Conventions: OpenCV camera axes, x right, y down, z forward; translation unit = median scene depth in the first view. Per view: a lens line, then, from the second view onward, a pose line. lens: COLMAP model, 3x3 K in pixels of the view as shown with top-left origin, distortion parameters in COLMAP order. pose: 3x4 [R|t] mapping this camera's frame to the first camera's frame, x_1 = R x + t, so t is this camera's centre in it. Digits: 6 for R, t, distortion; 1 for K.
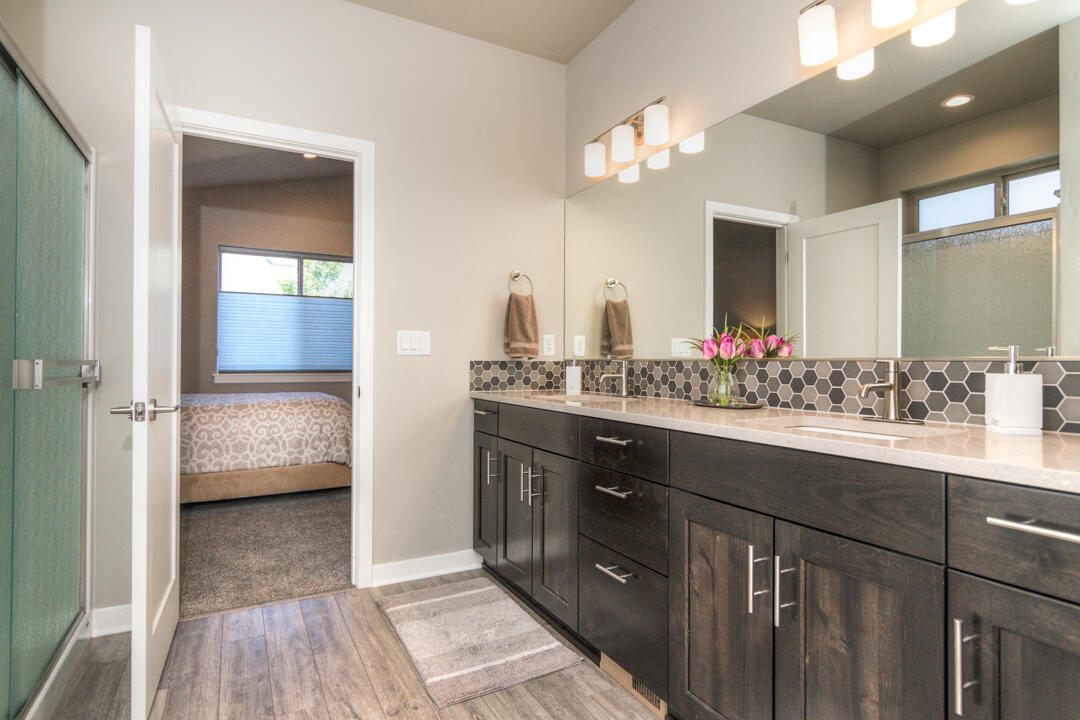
lens RADIAL K [[569.4, 0, 545.5], [0, 569.4, 361.0], [0, 0, 1]] dist [-0.000664, -0.000275]
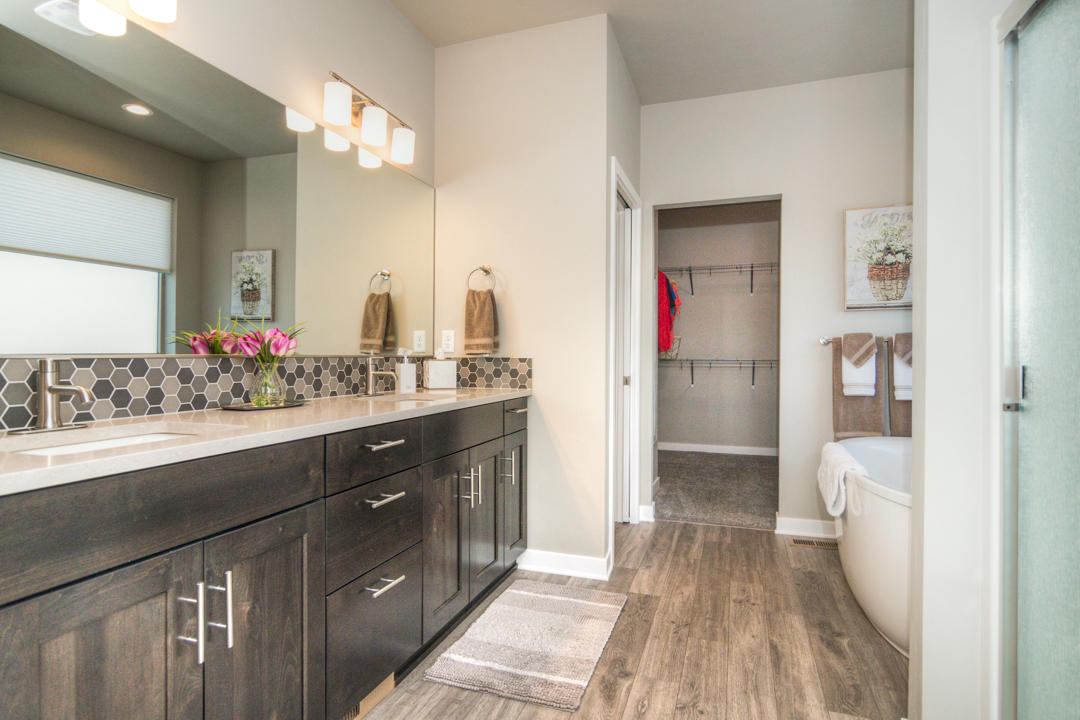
lens RADIAL K [[569.4, 0, 541.2], [0, 569.4, 355.7], [0, 0, 1]] dist [-0.000664, -0.000275]
pose [[-0.655703, 0.003350, 0.755012, -0.744971], [0.004905, 0.999988, -0.000176, -0.001188], [-0.755003, 0.003588, -0.655711, 1.409430]]
